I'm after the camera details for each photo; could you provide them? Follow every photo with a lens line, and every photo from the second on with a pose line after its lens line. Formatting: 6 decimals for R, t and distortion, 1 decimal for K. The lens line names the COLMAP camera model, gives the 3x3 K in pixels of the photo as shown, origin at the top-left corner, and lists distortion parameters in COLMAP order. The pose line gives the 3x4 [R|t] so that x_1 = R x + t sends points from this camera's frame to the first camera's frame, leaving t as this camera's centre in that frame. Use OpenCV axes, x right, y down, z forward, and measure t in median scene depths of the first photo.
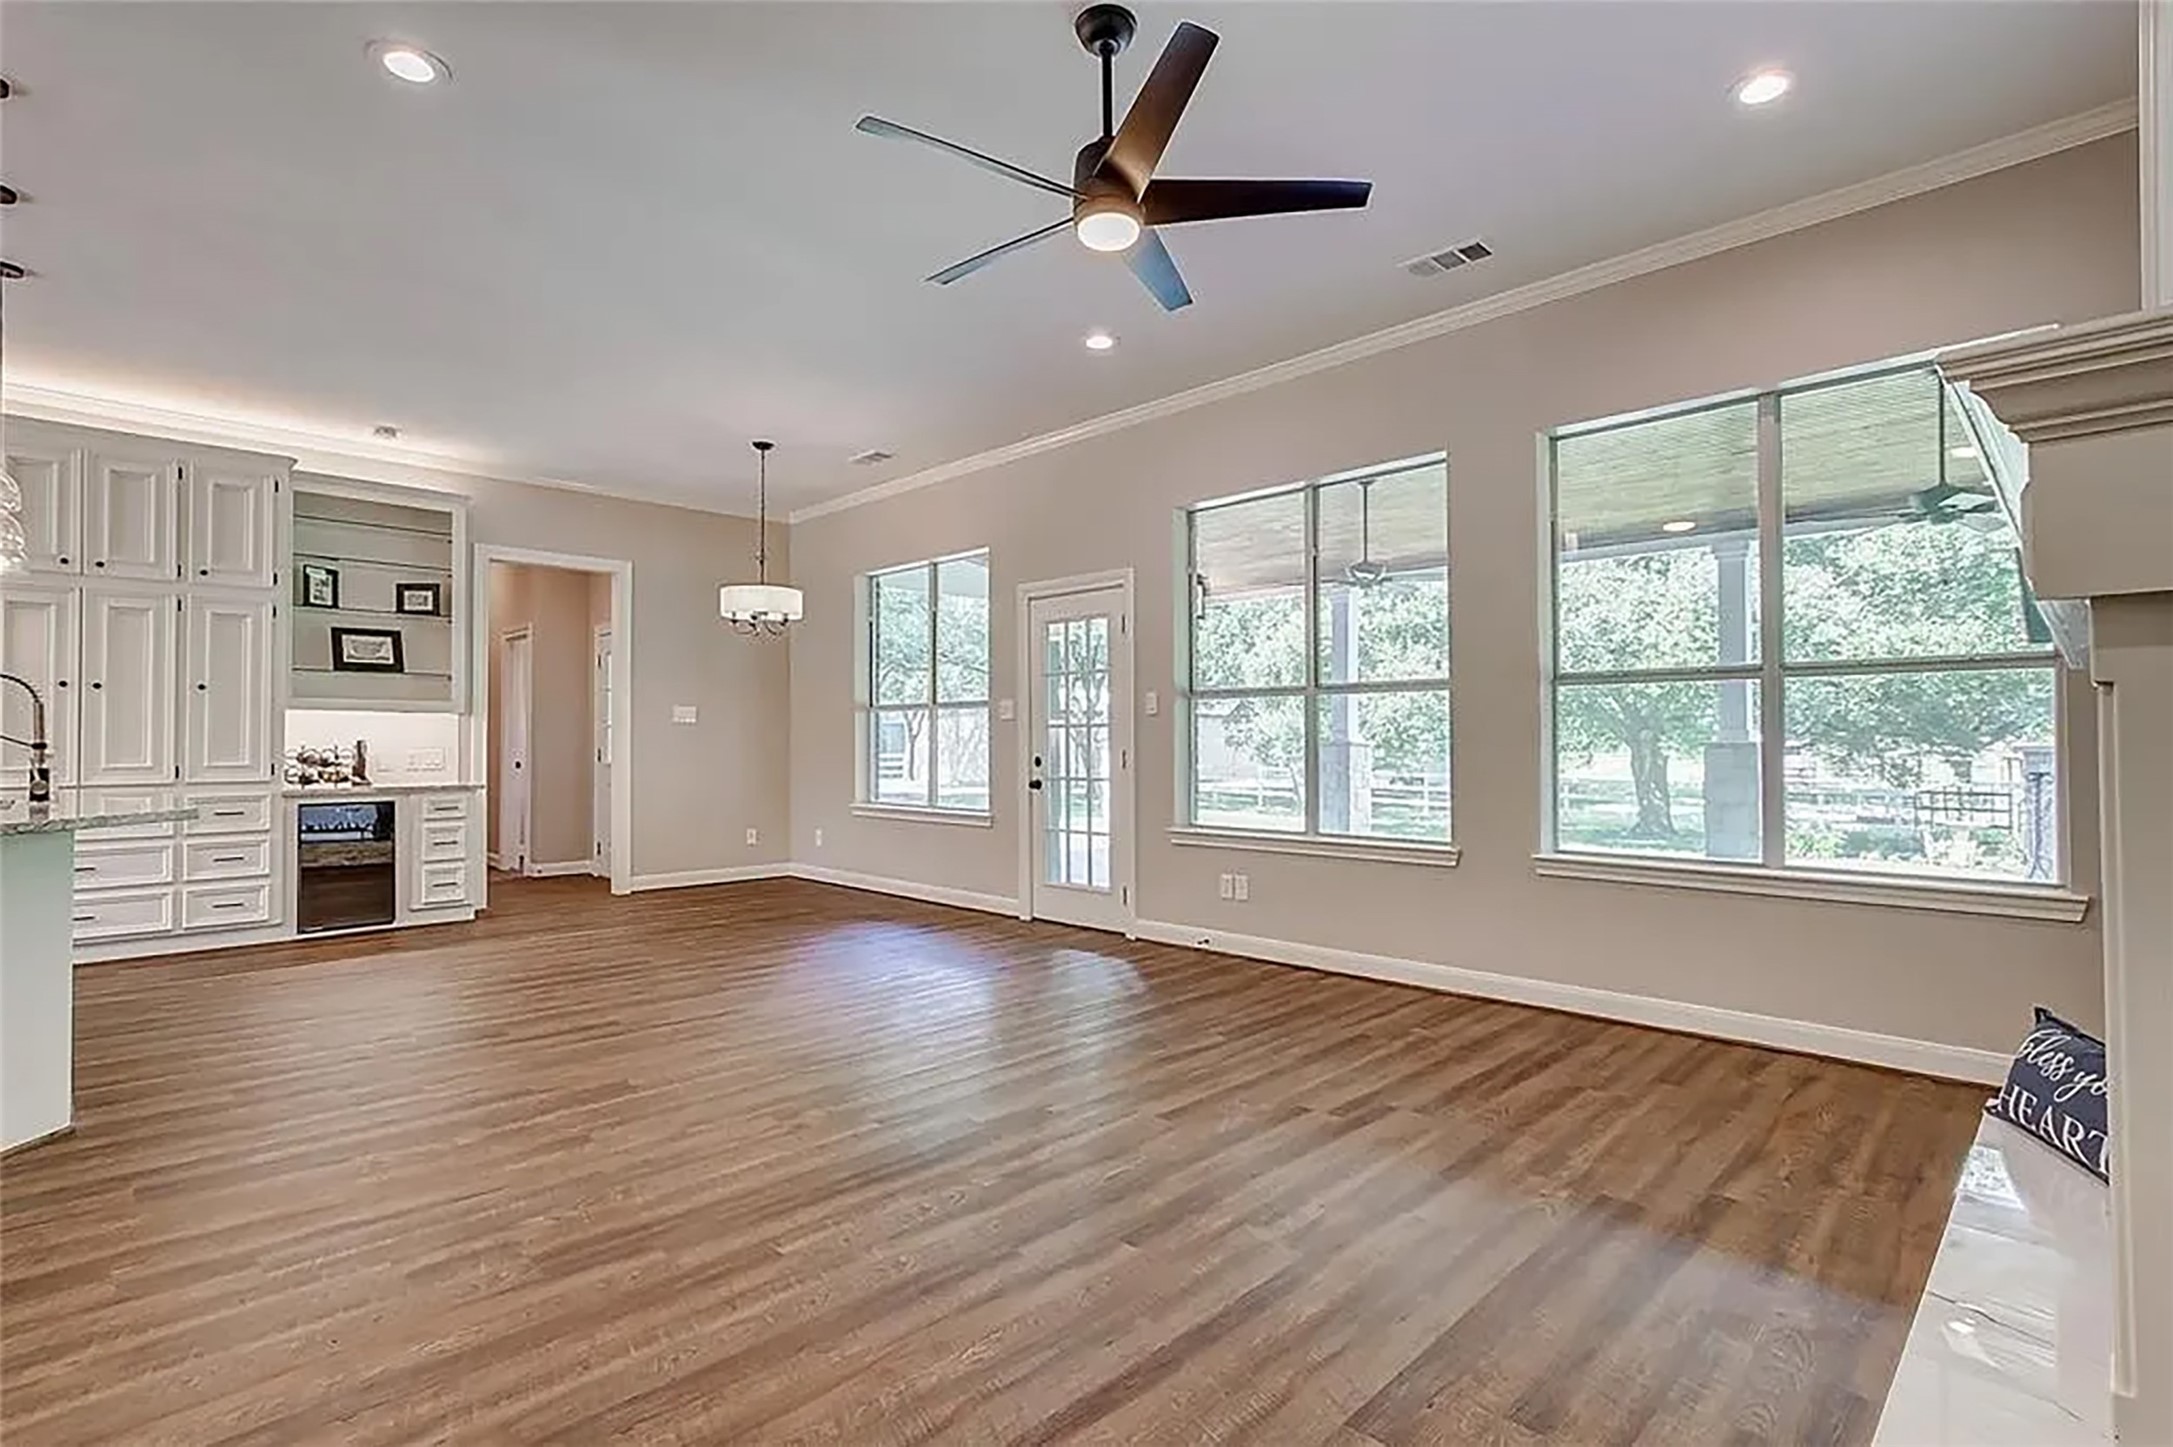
lens RADIAL K [[1033.7, 0, 1086.5], [0, 1033.7, 723.5], [0, 0, 1]] dist [-0.003925, -0.000510]
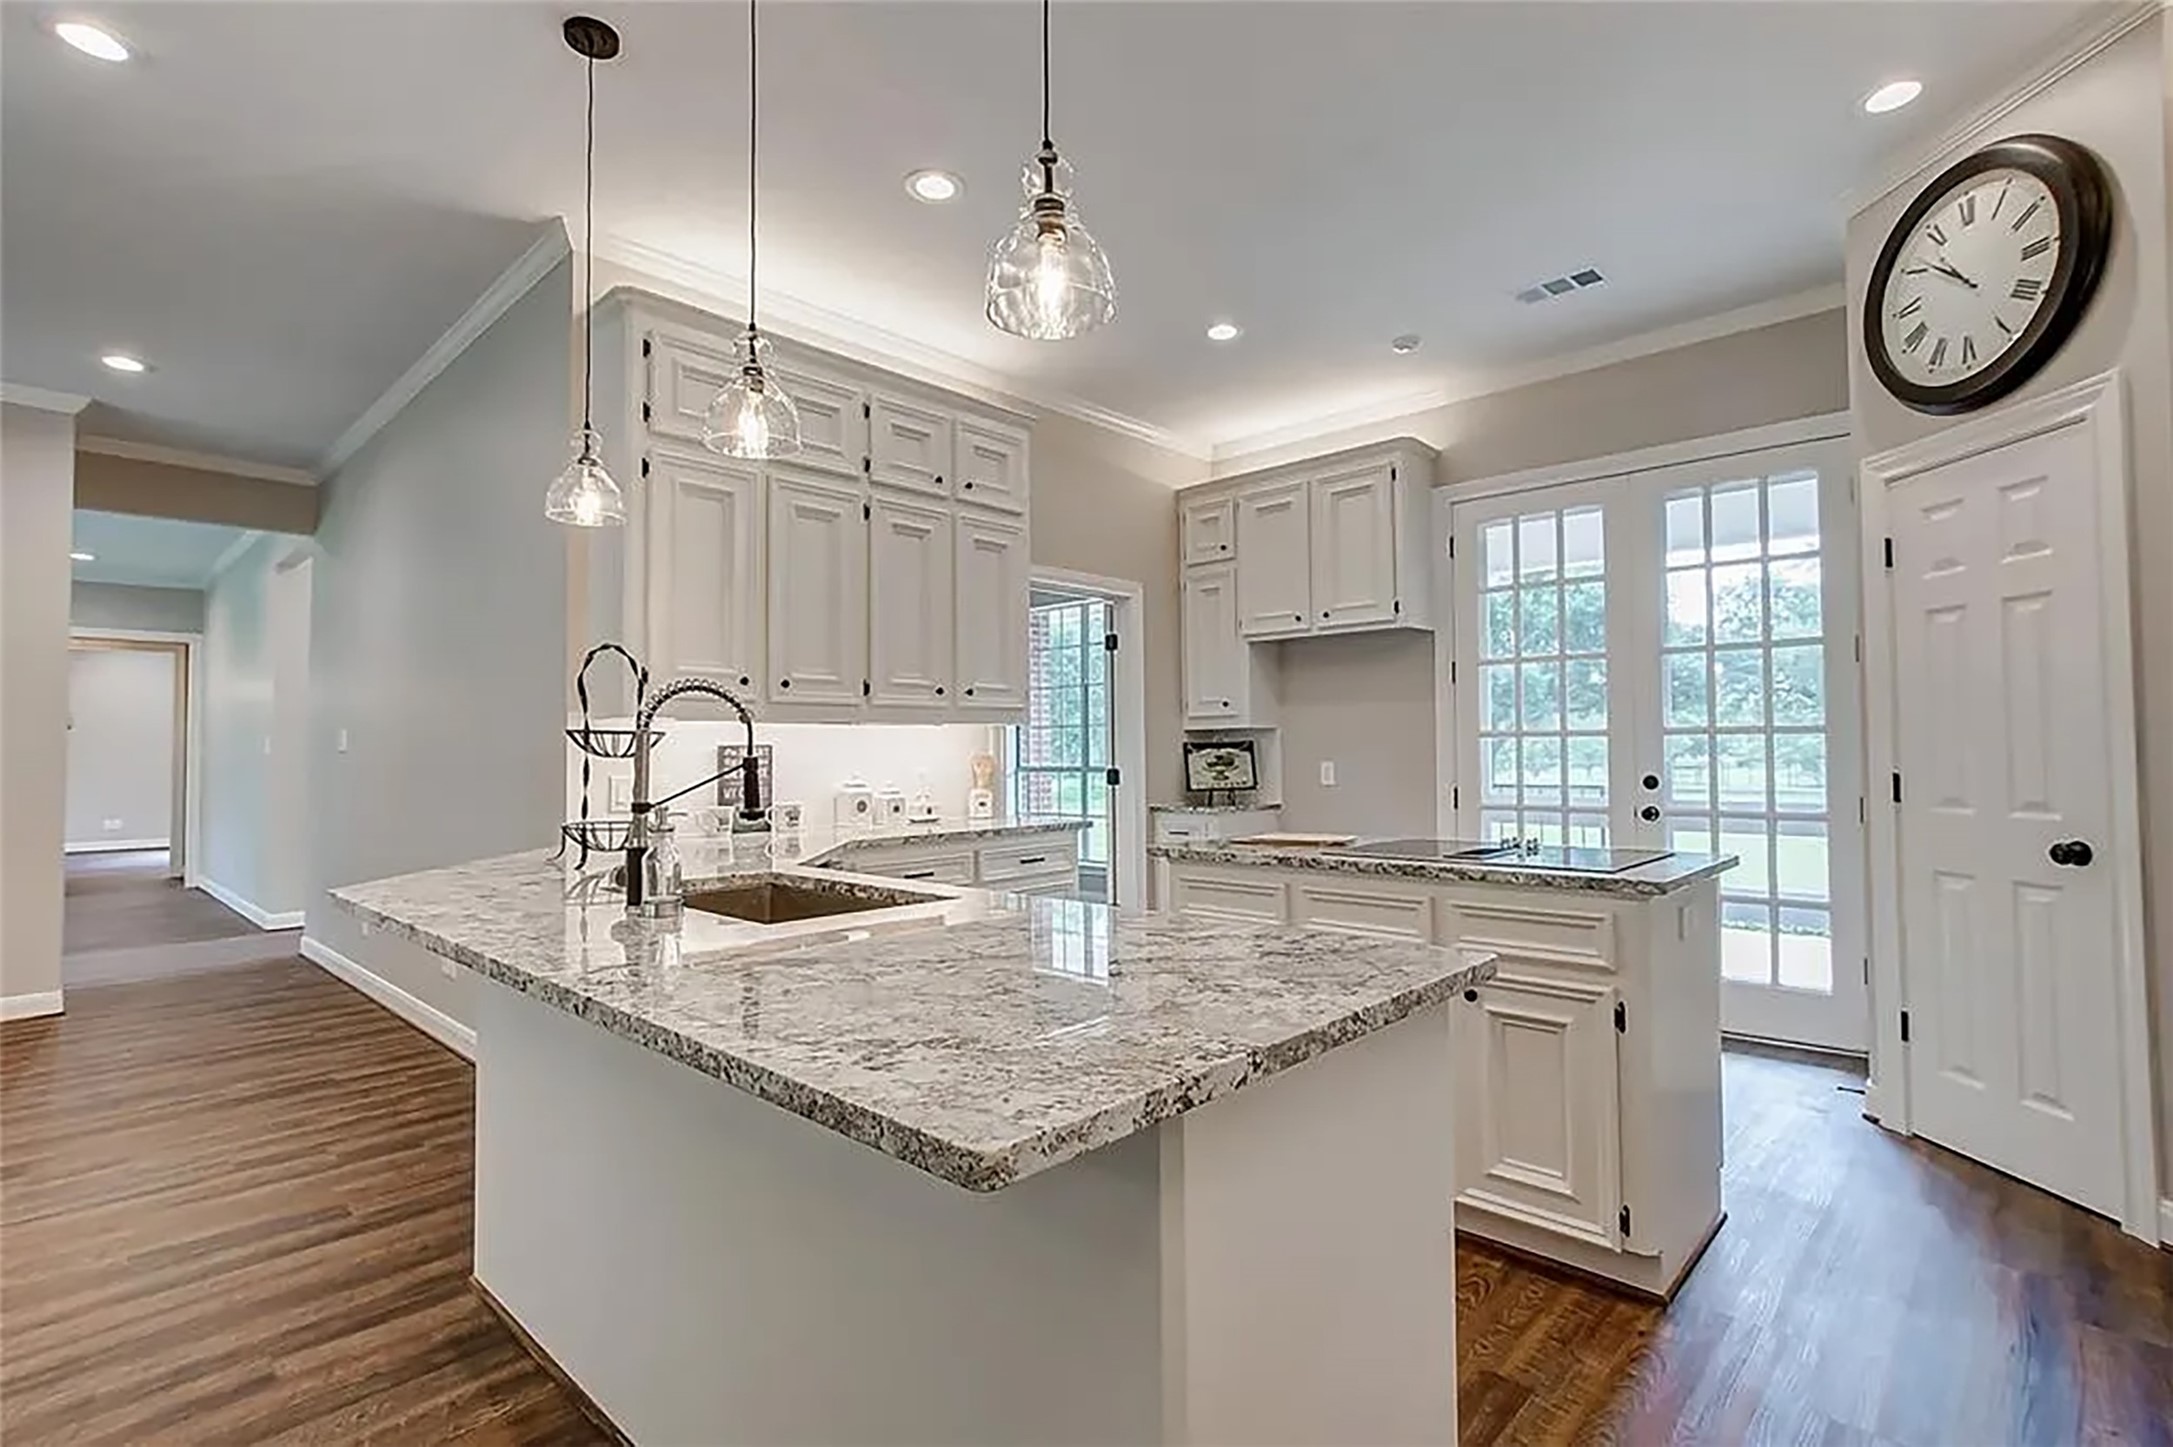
lens RADIAL K [[1012.6, 0, 1094.2], [0, 1012.6, 719.4], [0, 0, 1]] dist [-0.011514, 0.005631]
pose [[-0.999351, 0.012099, -0.033924, -0.797801], [0.013884, 0.998503, -0.052897, 0.003632], [0.033233, -0.053333, -0.998024, 1.003655]]
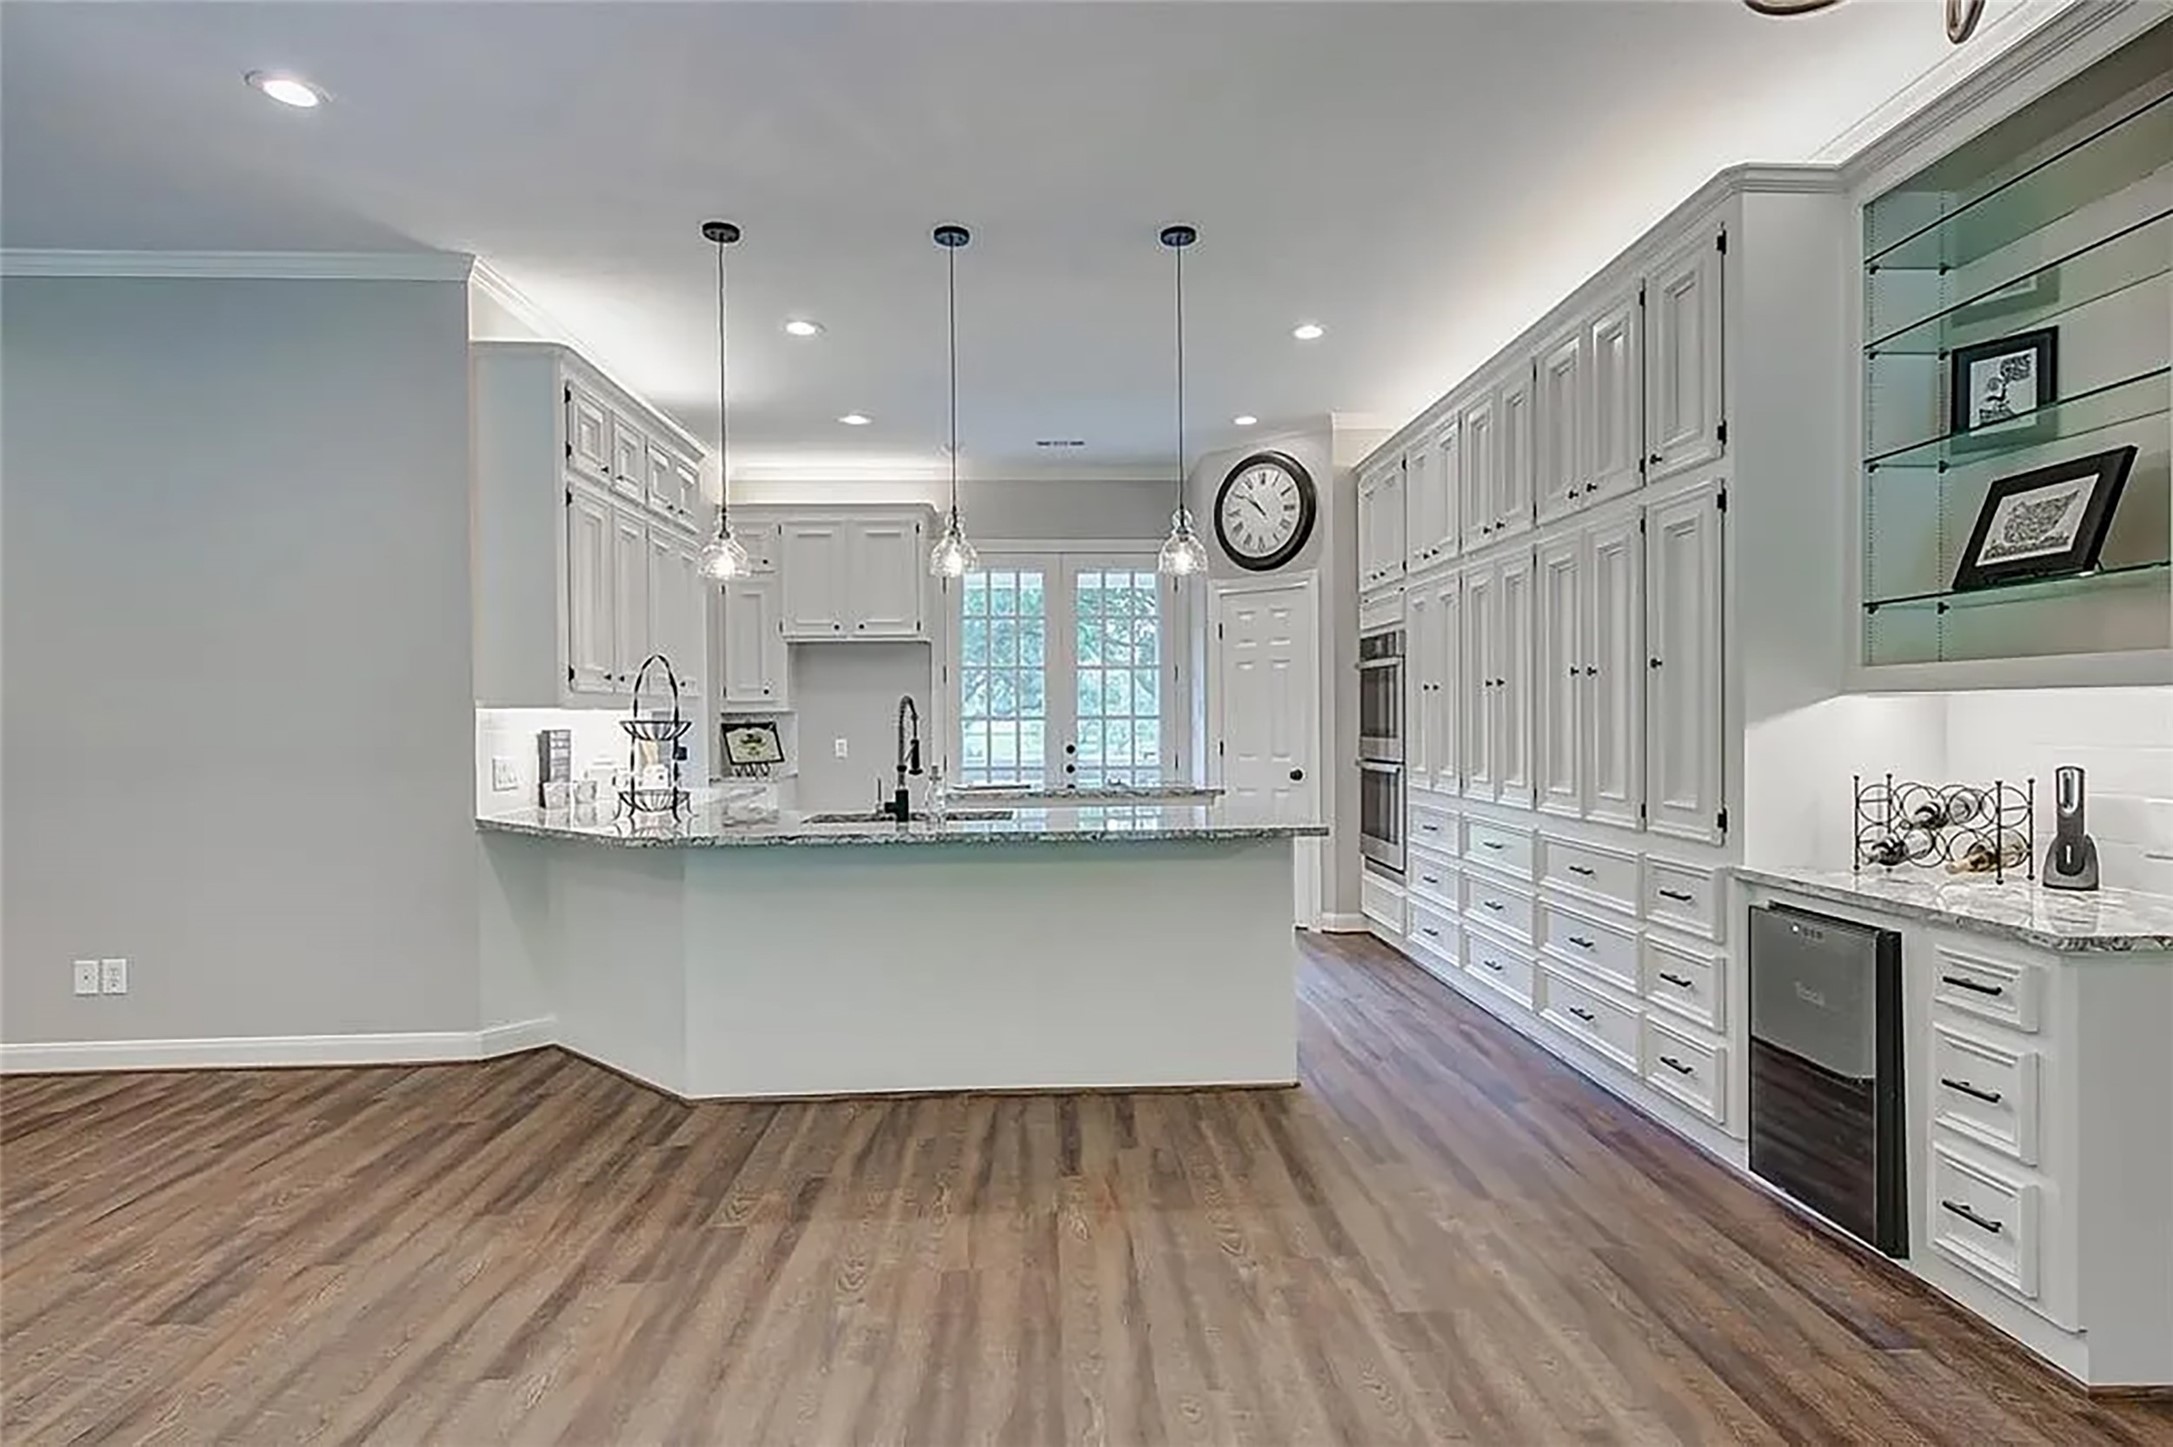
lens RADIAL K [[1143.0, 0, 1086.5], [0, 1143.0, 723.5], [0, 0, 1]] dist [0.004283, 0.001050]
pose [[-0.674701, 0.014181, -0.737955, -0.189990], [0.026760, 0.999628, -0.005257, -0.007825], [0.737606, -0.023295, -0.674830, 1.219978]]
